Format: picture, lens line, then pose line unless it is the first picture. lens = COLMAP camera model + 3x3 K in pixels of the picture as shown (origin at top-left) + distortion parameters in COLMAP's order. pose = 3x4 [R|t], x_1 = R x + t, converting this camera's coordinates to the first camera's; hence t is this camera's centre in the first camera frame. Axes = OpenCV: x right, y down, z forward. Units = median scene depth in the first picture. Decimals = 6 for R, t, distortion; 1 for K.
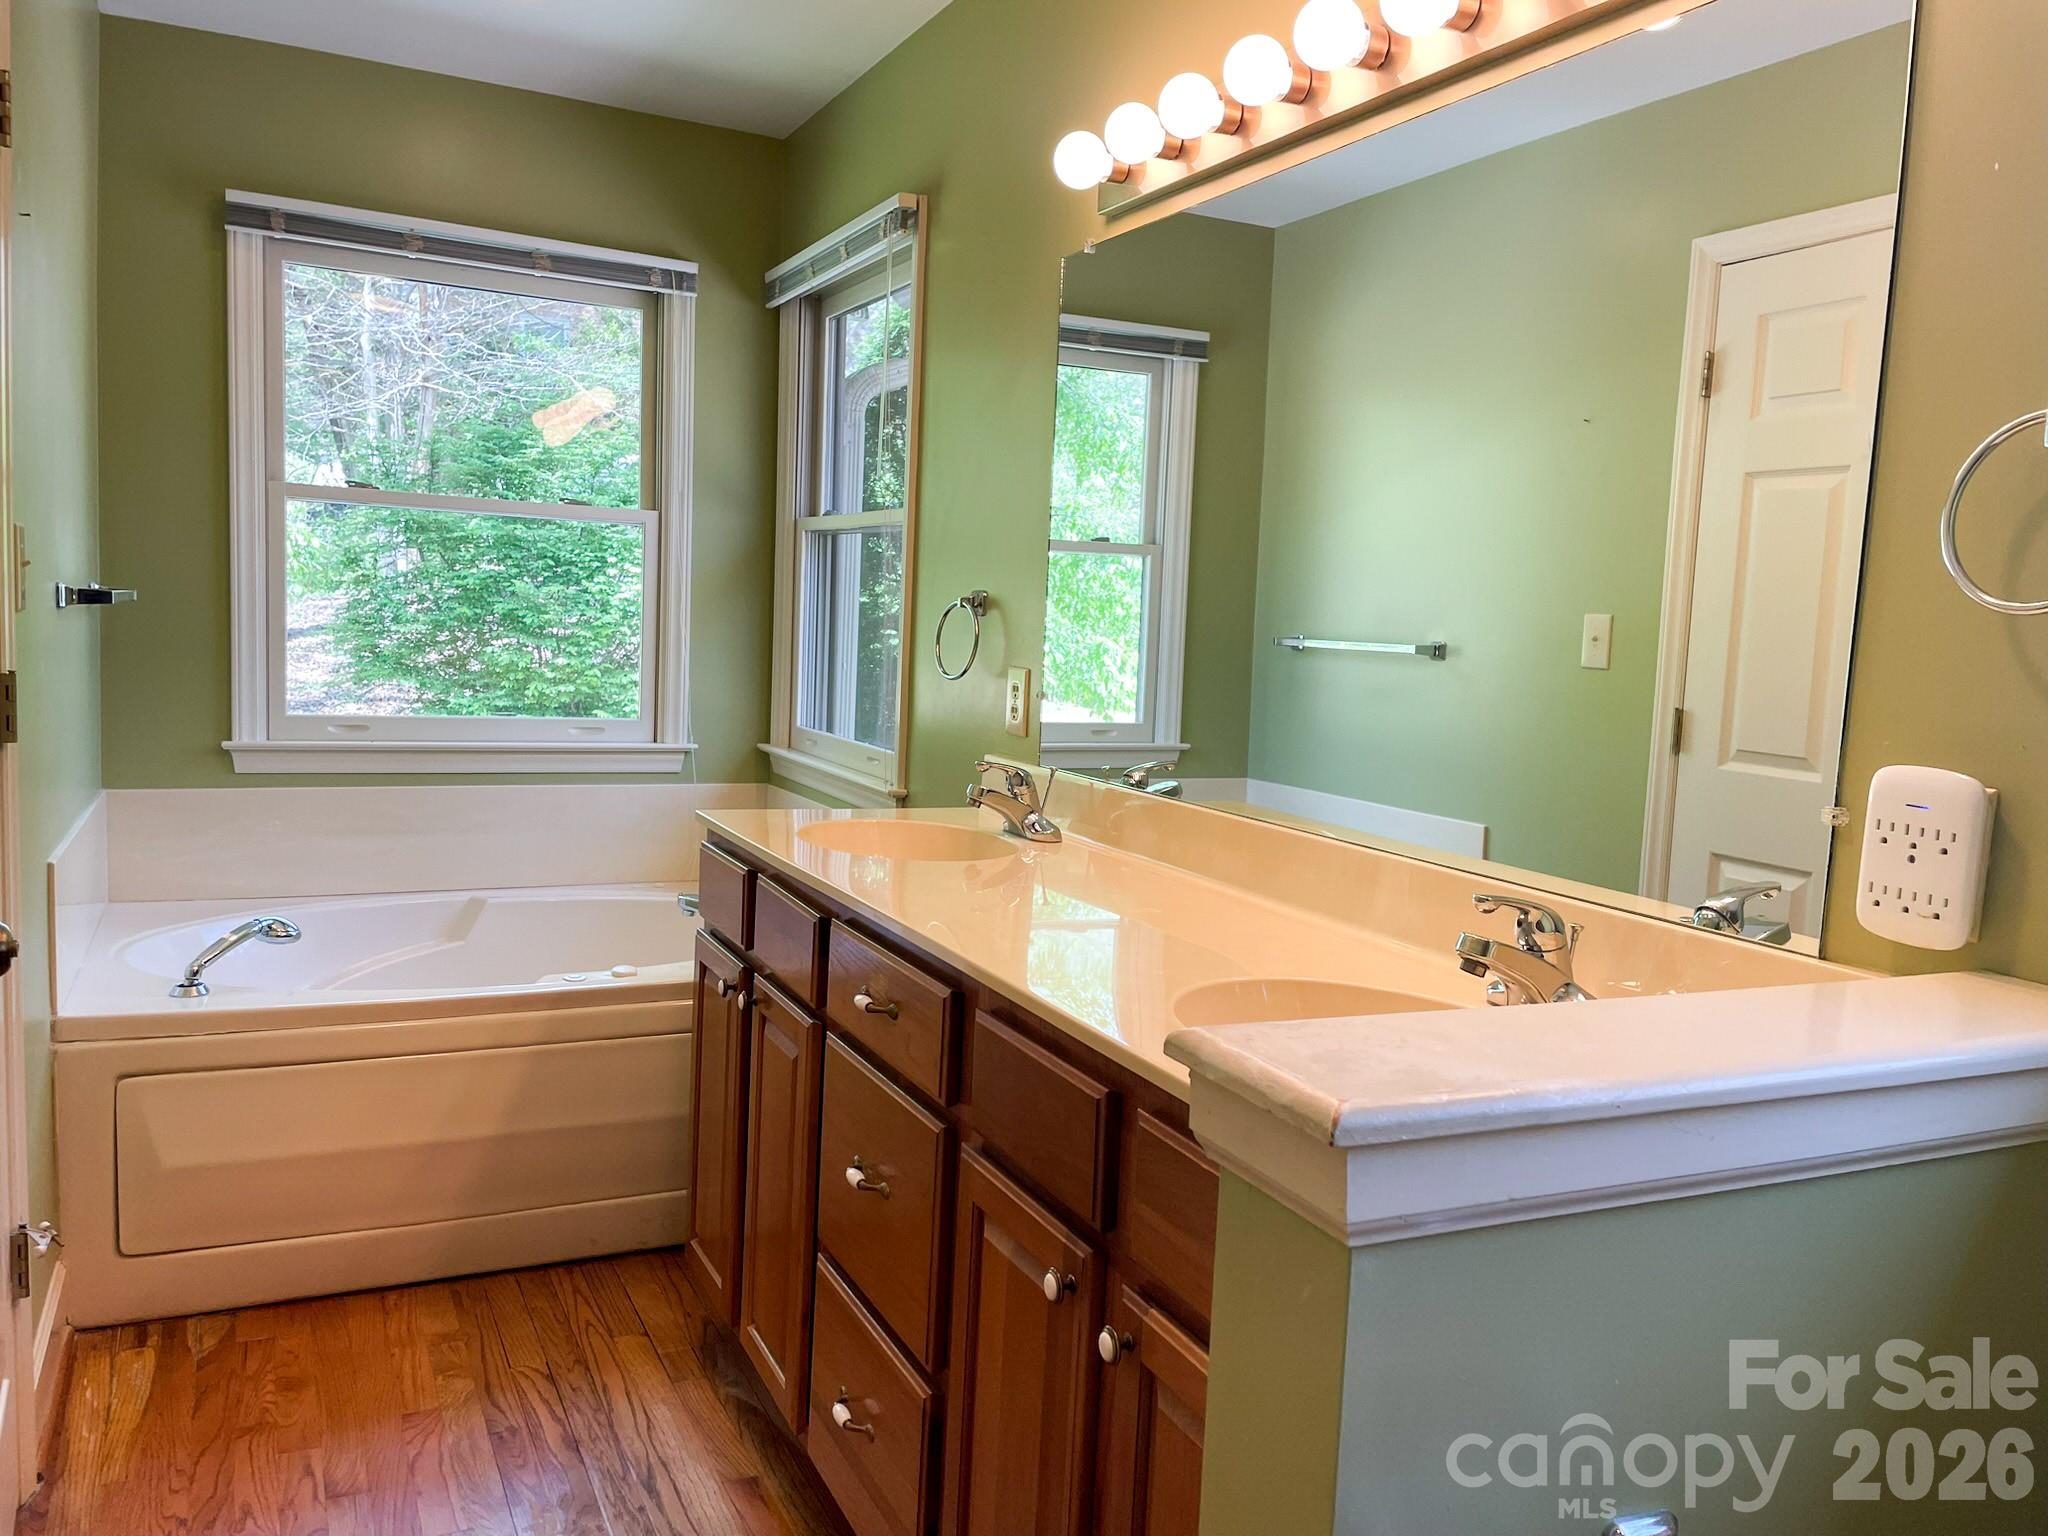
lens RADIAL K [[1542.1, 0, 1023.1], [0, 1542.1, 765.7], [0, 0, 1]] dist [0.091707, -0.116054]
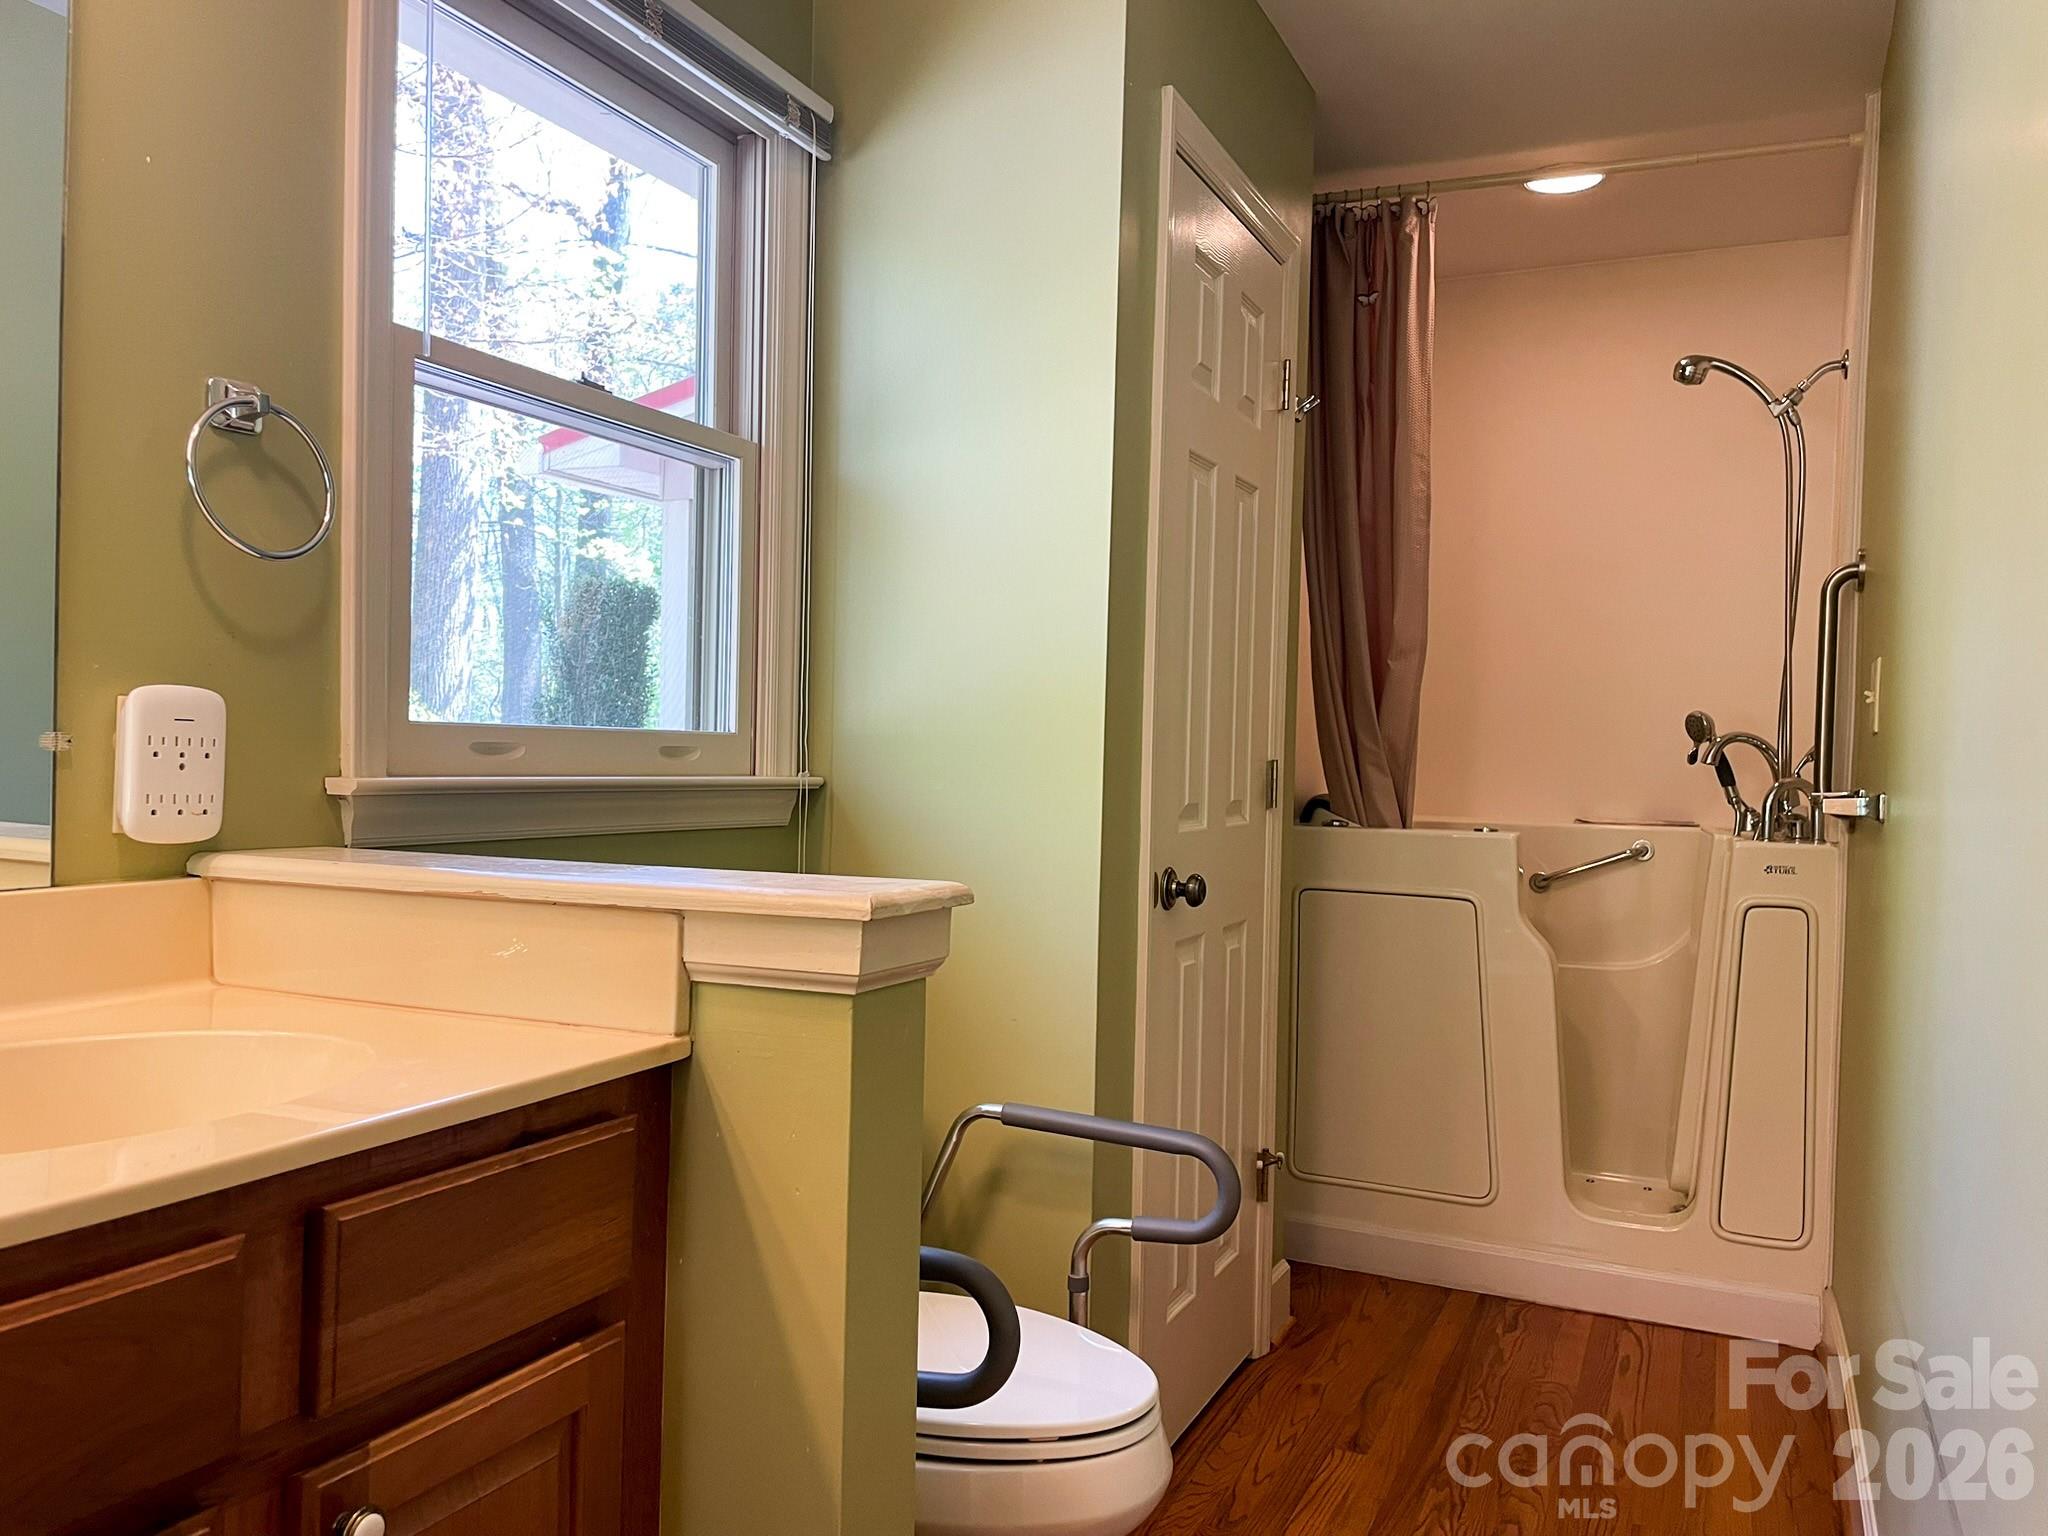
lens RADIAL K [[1542.1, 0, 1025.9], [0, 1542.1, 766.6], [0, 0, 1]] dist [0.091707, -0.116054]
pose [[-0.632484, -0.073544, 0.771074, -0.689558], [0.025252, 0.992995, 0.115424, -0.055722], [-0.774162, 0.092475, -0.626197, 1.221664]]
